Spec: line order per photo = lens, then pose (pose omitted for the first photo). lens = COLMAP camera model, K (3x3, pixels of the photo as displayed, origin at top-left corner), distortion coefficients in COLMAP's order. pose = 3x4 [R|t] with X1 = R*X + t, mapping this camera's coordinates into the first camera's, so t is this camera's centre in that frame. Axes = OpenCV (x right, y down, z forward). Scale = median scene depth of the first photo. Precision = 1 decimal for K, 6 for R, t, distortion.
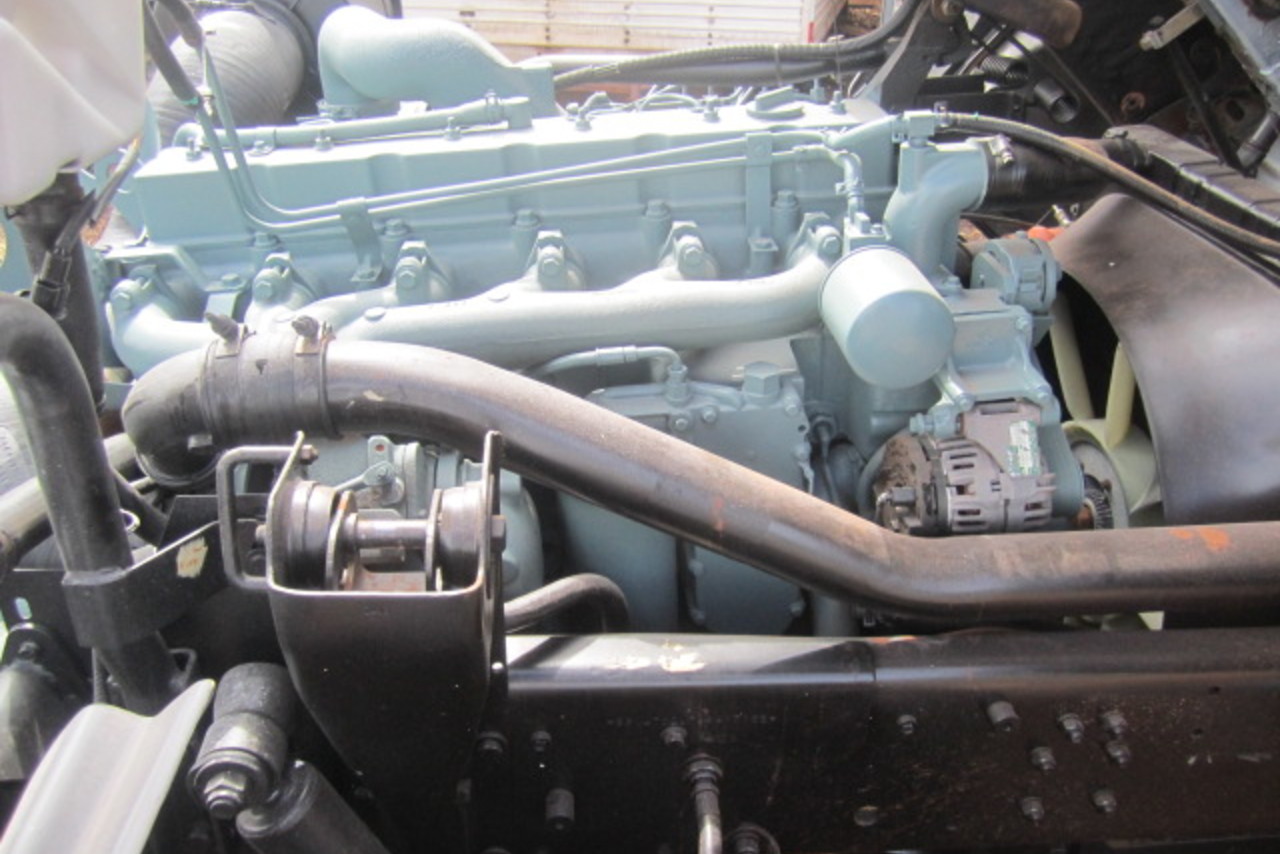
lens RADIAL K [[1069.8, 0, 640.0], [0, 1069.8, 427.0], [0, 0, 1]] dist [-0.067901, 0.023600]
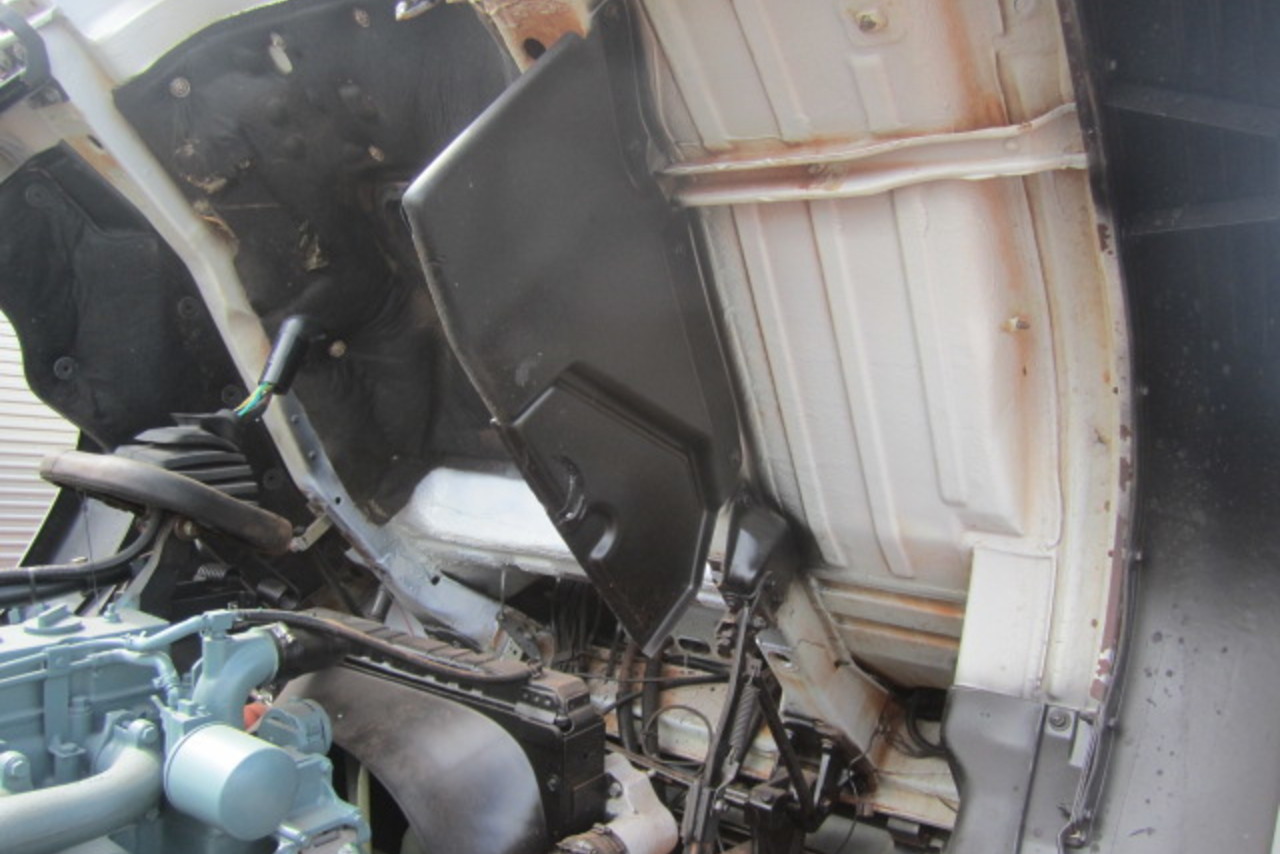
lens RADIAL K [[1069.8, 0, 640.0], [0, 1069.8, 427.0], [0, 0, 1]] dist [-0.067901, 0.023600]
pose [[0.647240, 0.032236, 0.761604, -0.329914], [0.312584, 0.900018, -0.303740, 0.033527], [-0.695249, 0.434658, 0.572452, -0.127347]]
